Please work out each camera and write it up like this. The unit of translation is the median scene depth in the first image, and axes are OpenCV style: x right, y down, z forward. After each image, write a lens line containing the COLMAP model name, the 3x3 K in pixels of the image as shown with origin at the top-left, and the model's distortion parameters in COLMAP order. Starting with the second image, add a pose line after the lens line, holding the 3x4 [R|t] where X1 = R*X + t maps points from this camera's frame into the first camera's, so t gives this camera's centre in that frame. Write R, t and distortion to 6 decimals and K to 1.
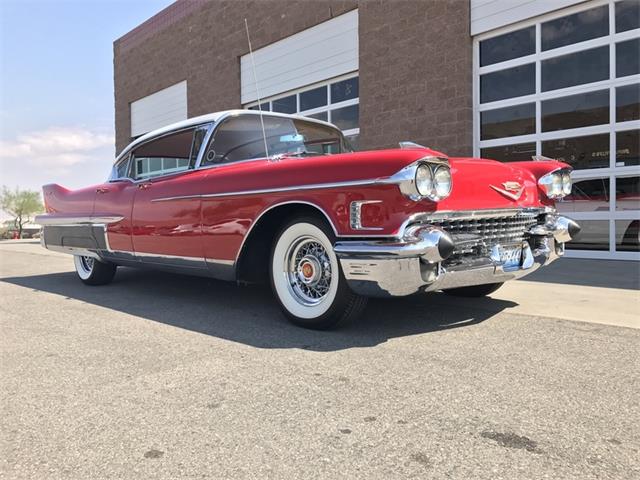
lens RADIAL K [[538.5, 0, 317.0], [0, 538.5, 240.1], [0, 0, 1]] dist [0.039667, -0.039736]
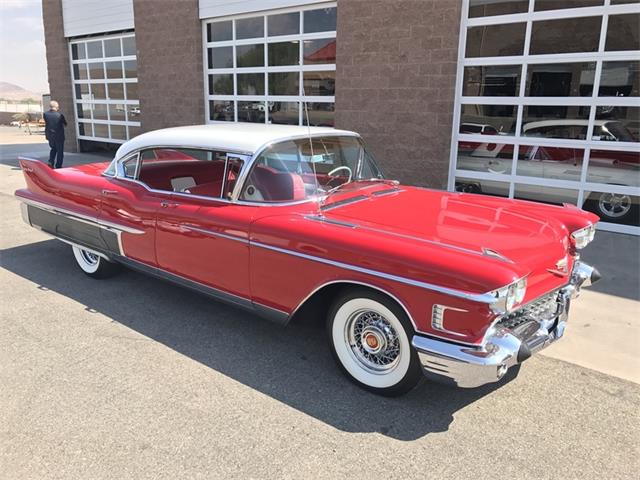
lens RADIAL K [[538.5, 0, 320.9], [0, 538.5, 239.0], [0, 0, 1]] dist [0.039667, -0.039736]
pose [[0.991155, -0.000813, 0.132705, -0.107592], [-0.026658, 0.978377, 0.205103, -0.148082], [-0.130002, -0.206826, 0.969702, 0.011598]]
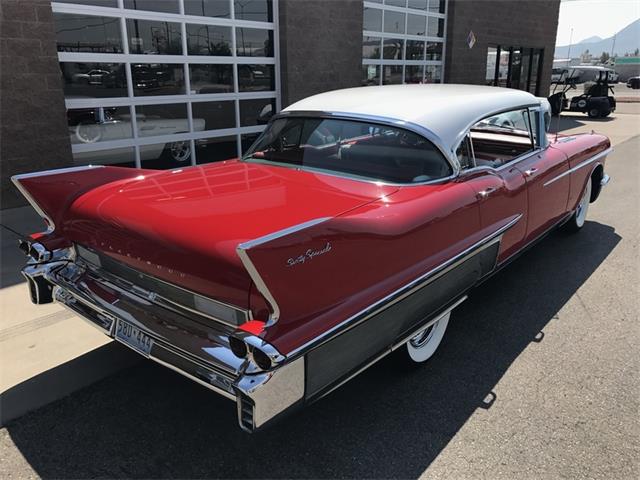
lens RADIAL K [[538.5, 0, 320.5], [0, 538.5, 235.3], [0, 0, 1]] dist [0.039667, -0.039736]
pose [[-0.164303, -0.290894, 0.942542, -0.708624], [0.027291, 0.953821, 0.299133, -0.184376], [-0.986032, 0.074871, -0.148777, 0.906320]]
